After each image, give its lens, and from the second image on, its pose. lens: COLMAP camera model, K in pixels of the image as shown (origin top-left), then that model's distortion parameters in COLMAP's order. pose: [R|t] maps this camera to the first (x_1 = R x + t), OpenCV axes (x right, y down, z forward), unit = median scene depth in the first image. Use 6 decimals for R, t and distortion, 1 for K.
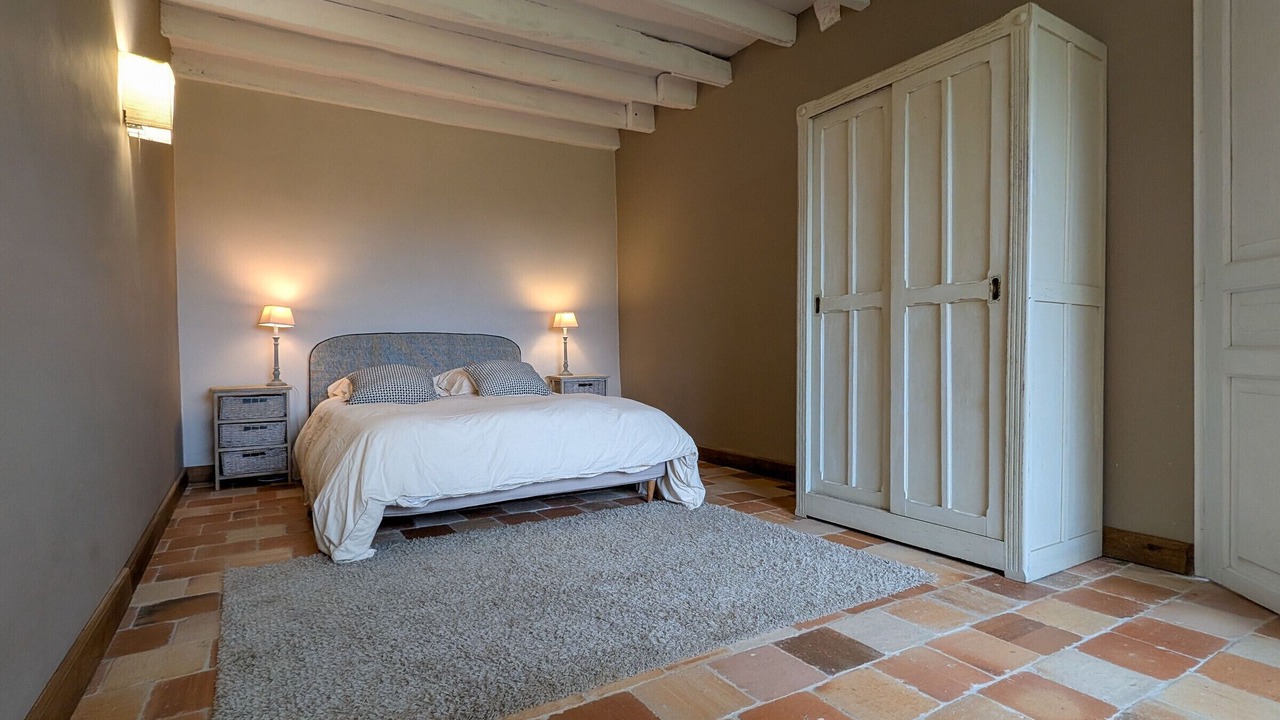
lens RADIAL K [[606.9, 0, 638.0], [0, 606.9, 366.1], [0, 0, 1]] dist [-0.002221, -0.000197]
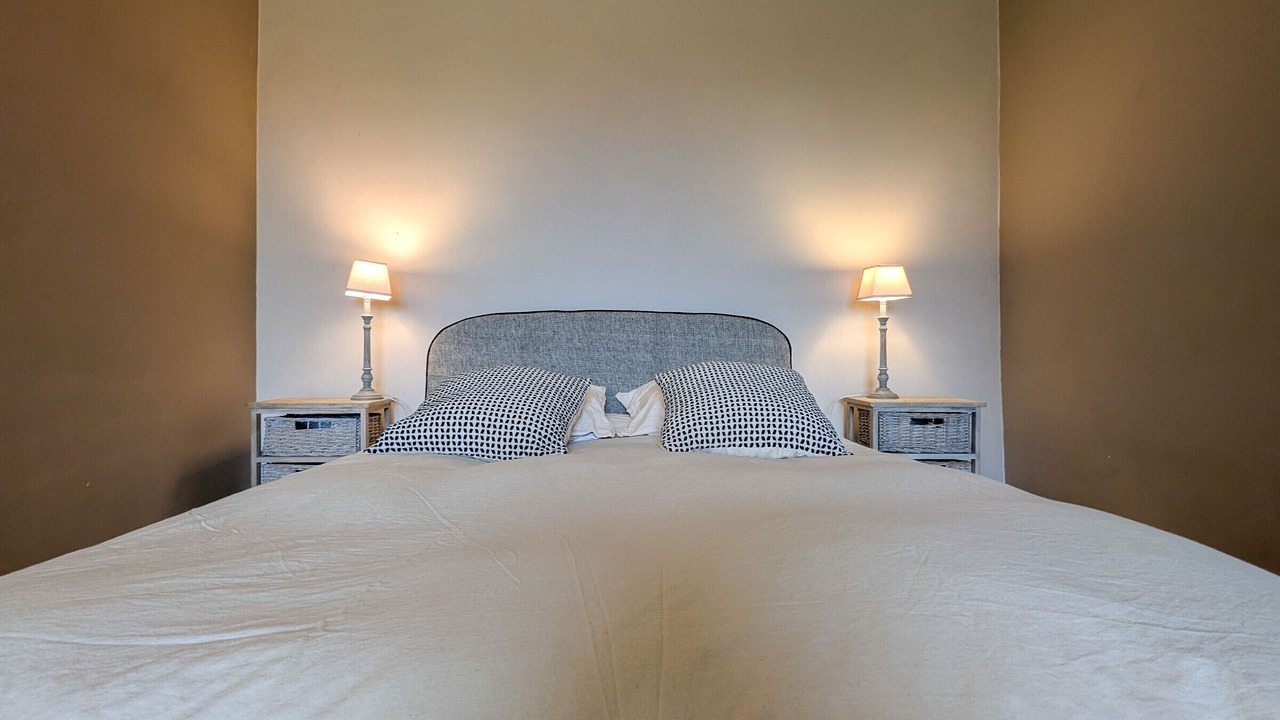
lens RADIAL K [[758.1, 0, 640.0], [0, 758.1, 360.0], [0, 0, 1]] dist [-0.003741, -0.000501]
pose [[0.909808, 0.016935, -0.414684, -0.047595], [-0.025349, 0.999569, -0.014795, -0.001344], [0.414255, 0.023972, 0.909845, 0.391243]]
